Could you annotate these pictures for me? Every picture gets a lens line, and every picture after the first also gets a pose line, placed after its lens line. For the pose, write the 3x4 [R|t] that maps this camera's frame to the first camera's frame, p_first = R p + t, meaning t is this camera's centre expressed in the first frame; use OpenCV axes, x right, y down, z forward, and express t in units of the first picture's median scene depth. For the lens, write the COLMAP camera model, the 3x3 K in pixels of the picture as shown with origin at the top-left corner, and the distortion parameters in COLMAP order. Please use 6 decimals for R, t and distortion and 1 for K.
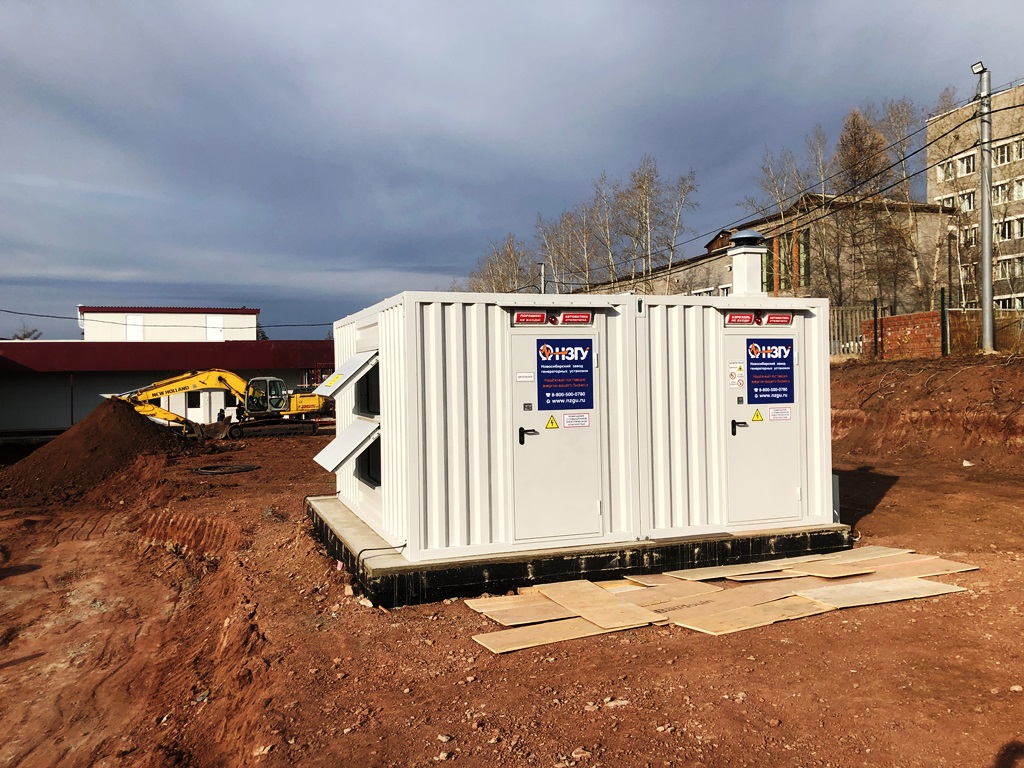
lens RADIAL K [[845.2, 0, 504.7], [0, 845.2, 364.2], [0, 0, 1]] dist [0.077692, -0.000005]
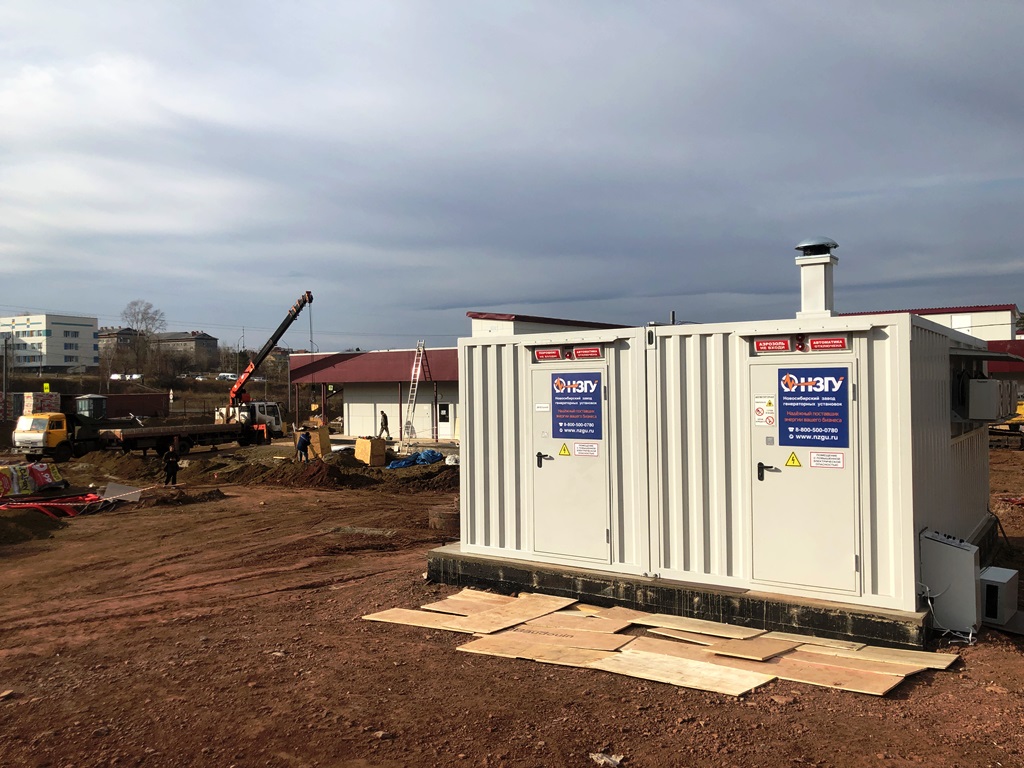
lens RADIAL K [[845.2, 0, 511.1], [0, 845.2, 385.5], [0, 0, 1]] dist [0.077692, -0.000005]
pose [[0.578925, -0.000123, -0.815381, 0.862932], [-0.004119, 0.999987, -0.003075, -0.009840], [0.815370, 0.005138, 0.578917, 0.299643]]
